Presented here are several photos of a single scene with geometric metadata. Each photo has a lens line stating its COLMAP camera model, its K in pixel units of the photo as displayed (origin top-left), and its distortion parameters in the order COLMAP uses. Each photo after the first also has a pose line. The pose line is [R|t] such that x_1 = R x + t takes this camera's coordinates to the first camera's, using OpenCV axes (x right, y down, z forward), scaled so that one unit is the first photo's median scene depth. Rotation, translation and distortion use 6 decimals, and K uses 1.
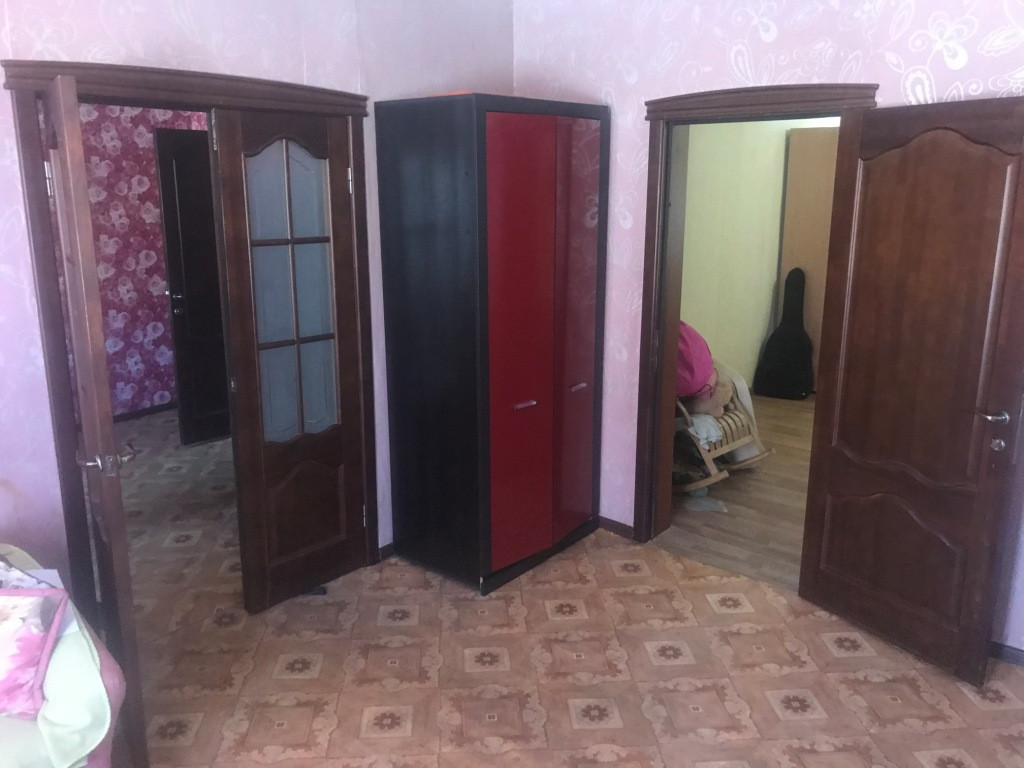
lens RADIAL K [[840.9, 0, 512.0], [0, 840.9, 384.0], [0, 0, 1]] dist [0.002280, 0.000348]
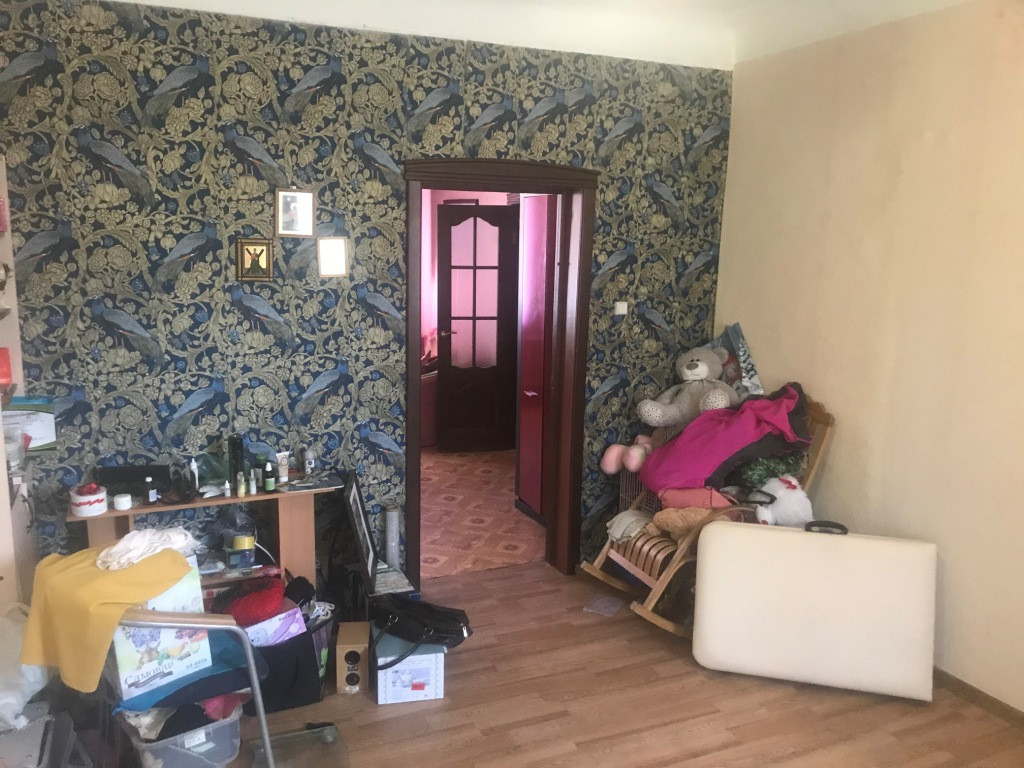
lens RADIAL K [[840.9, 0, 512.0], [0, 840.9, 384.0], [0, 0, 1]] dist [0.002280, 0.000348]
pose [[-0.413901, 0.158678, -0.896385, 1.403468], [-0.227919, 0.935265, 0.270801, -0.406116], [0.881328, 0.316388, -0.350942, 1.542458]]
